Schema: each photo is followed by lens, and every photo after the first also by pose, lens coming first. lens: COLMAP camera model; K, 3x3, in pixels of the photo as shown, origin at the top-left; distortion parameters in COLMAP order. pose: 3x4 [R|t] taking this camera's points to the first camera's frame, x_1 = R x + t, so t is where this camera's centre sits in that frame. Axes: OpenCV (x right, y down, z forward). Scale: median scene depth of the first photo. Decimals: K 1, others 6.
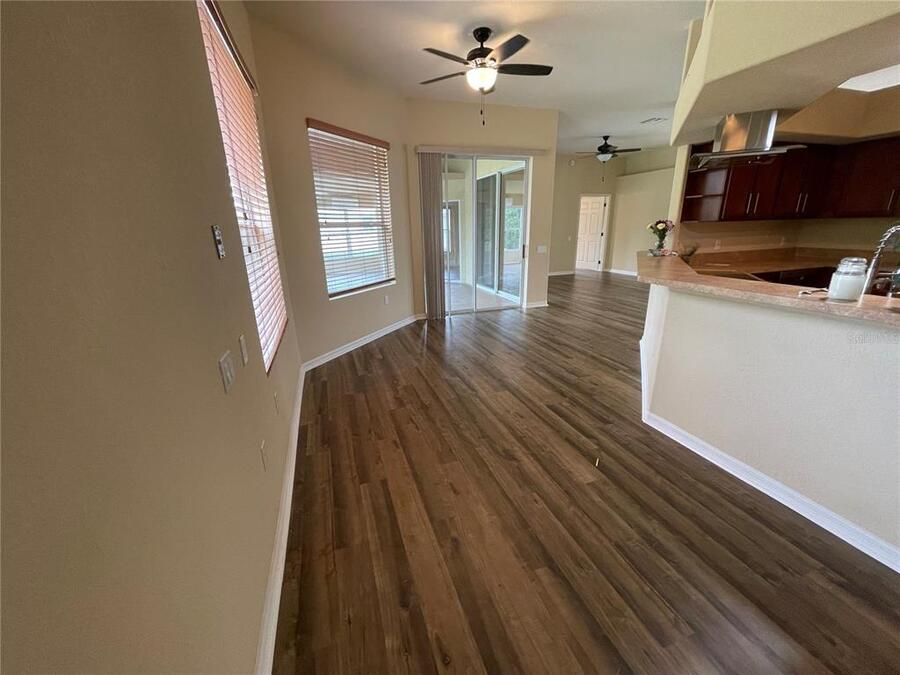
lens RADIAL K [[363.2, 0, 449.8], [0, 363.2, 335.8], [0, 0, 1]] dist [0.000975, -0.000229]
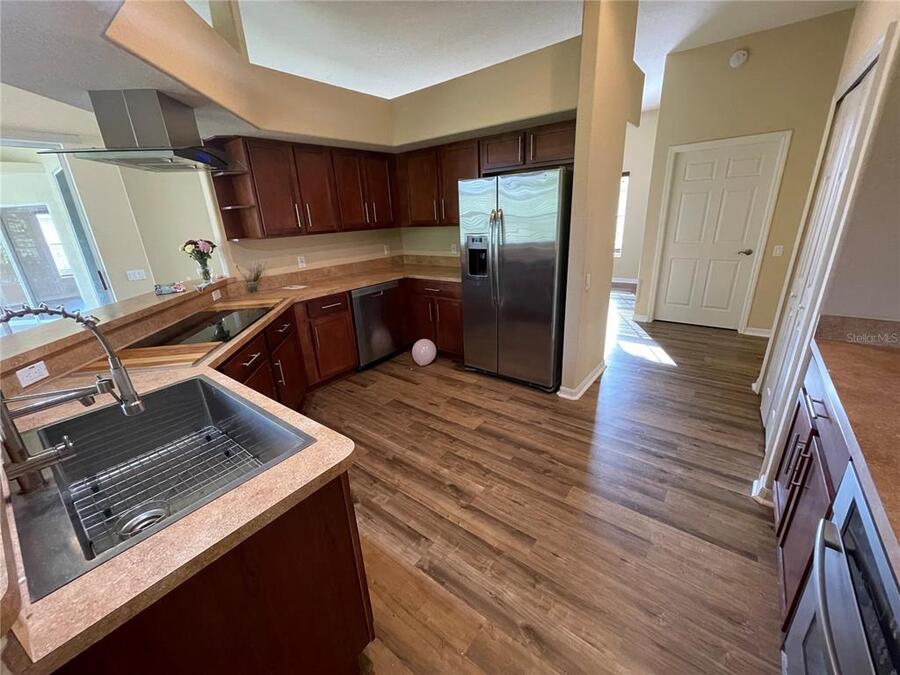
lens RADIAL K [[363.2, 0, 446.1], [0, 363.2, 335.1], [0, 0, 1]] dist [0.000975, -0.000229]
pose [[0.841826, -0.187717, 0.506055, 0.722878], [0.185347, 0.981099, 0.055606, -0.084892], [-0.506928, 0.046985, 0.860707, 0.125808]]
